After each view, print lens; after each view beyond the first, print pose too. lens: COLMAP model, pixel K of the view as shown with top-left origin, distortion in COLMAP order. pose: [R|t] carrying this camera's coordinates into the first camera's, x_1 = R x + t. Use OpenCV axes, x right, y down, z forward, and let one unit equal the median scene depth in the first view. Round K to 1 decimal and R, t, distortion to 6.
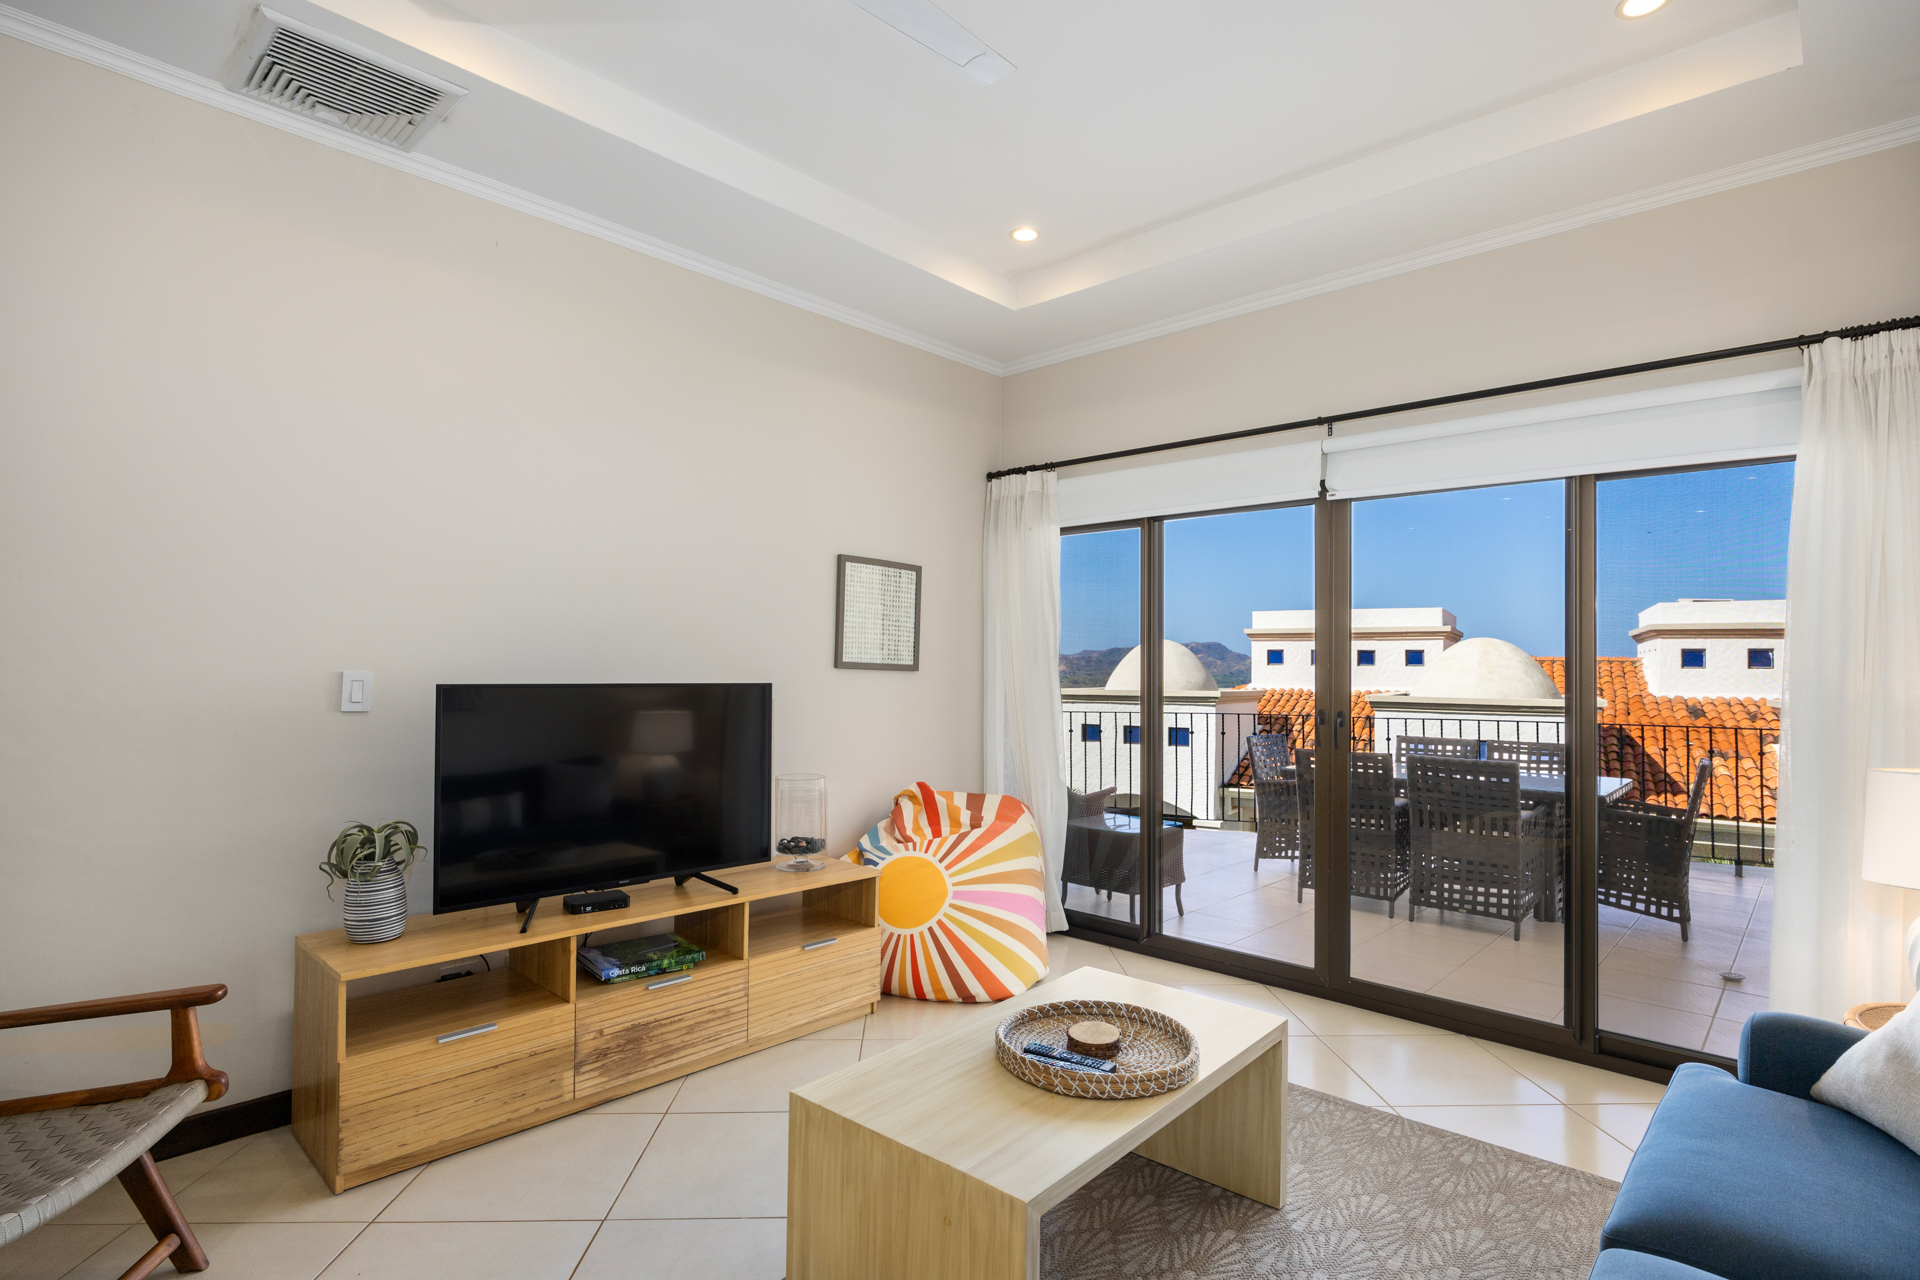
lens RADIAL K [[951.7, 0, 965.5], [0, 951.7, 650.2], [0, 0, 1]] dist [-0.000544, -0.000352]
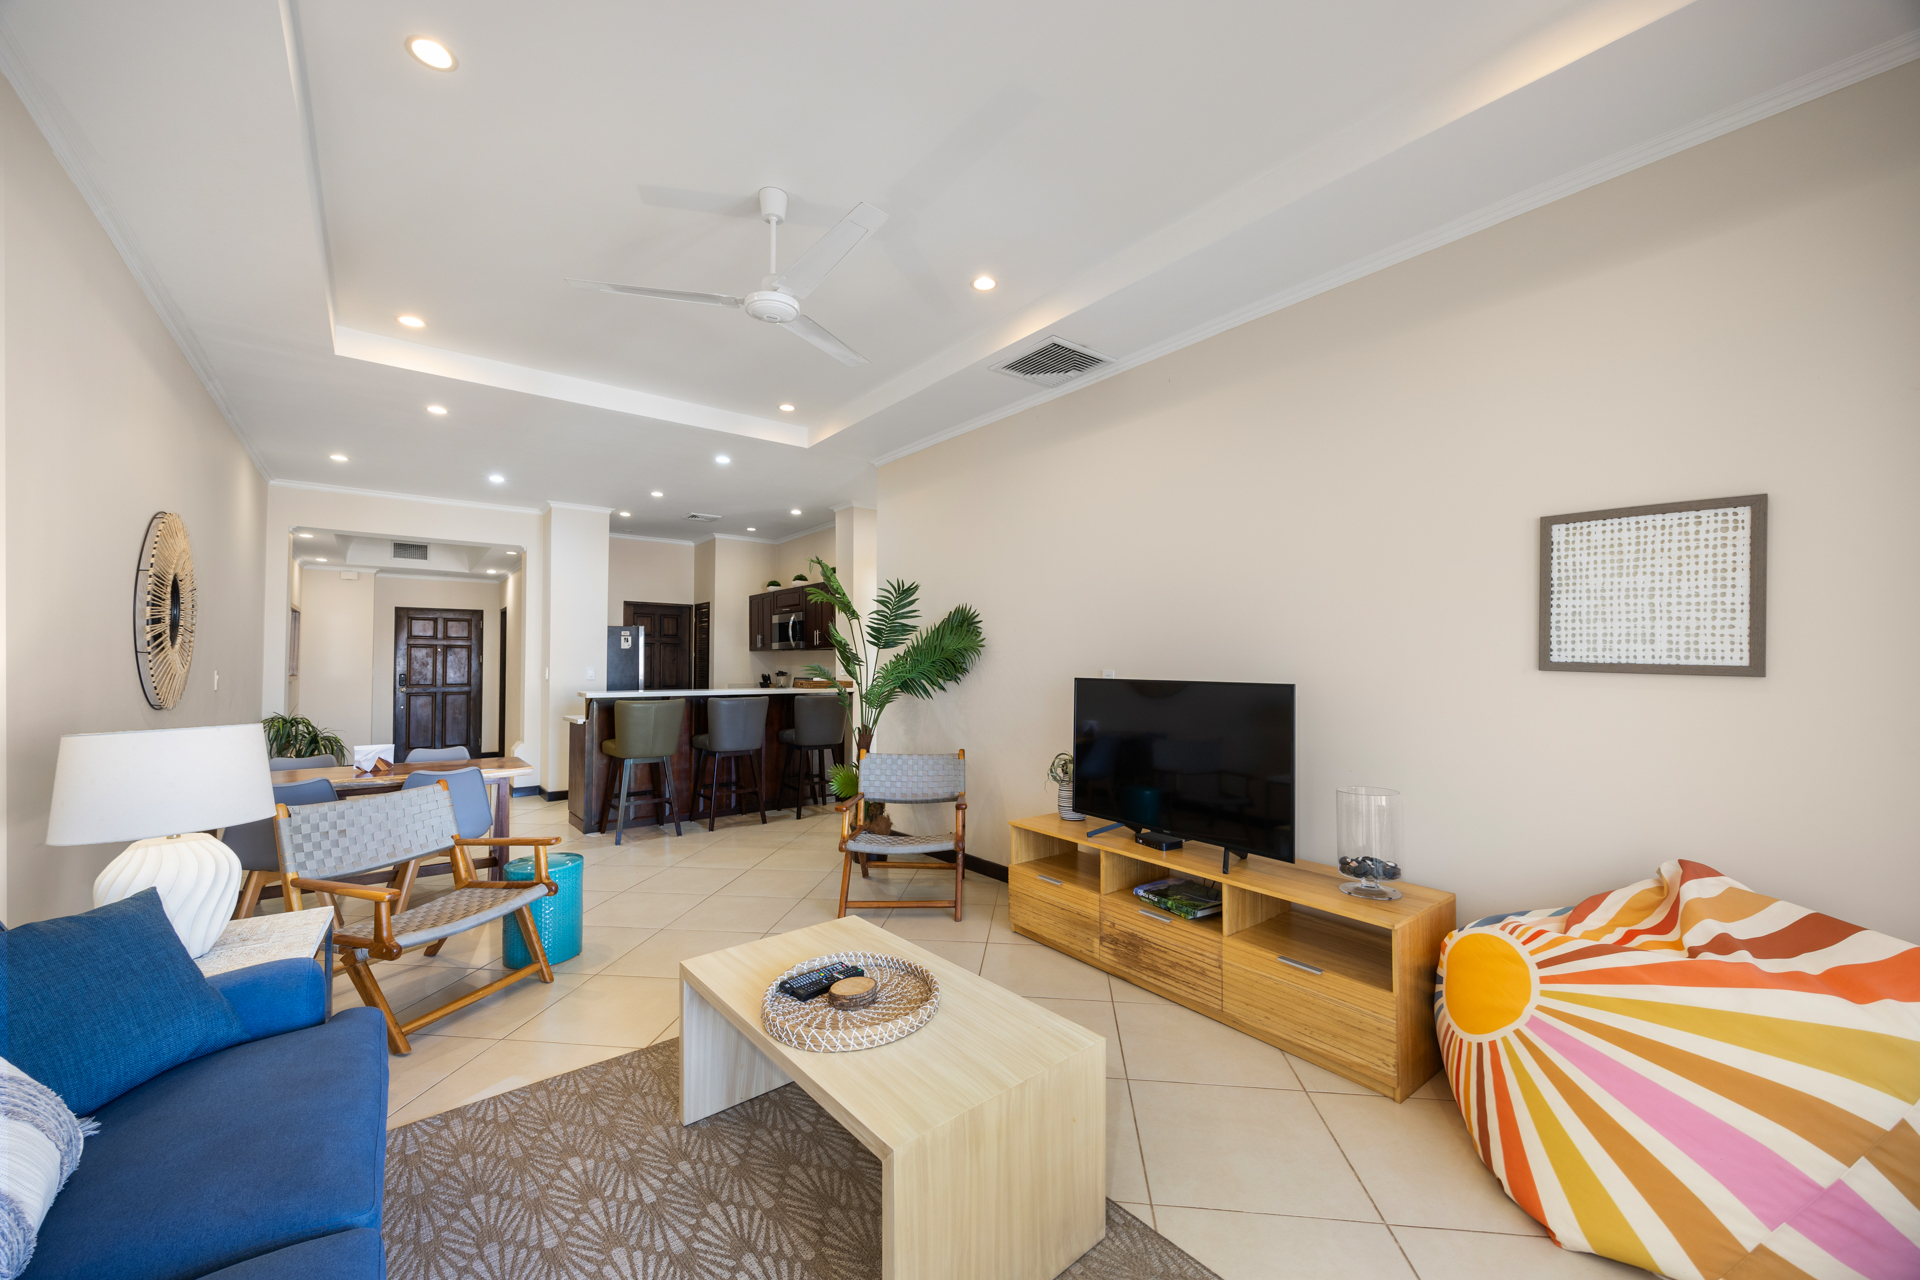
lens RADIAL K [[746.6, 0, 952.3], [0, 746.6, 647.8], [0, 0, 1]] dist [-0.001373, -0.000184]
pose [[-0.172740, -0.025471, -0.984638, 0.440108], [0.015970, 0.999462, -0.028657, 0.008534], [0.984838, -0.020675, -0.172240, 0.550529]]
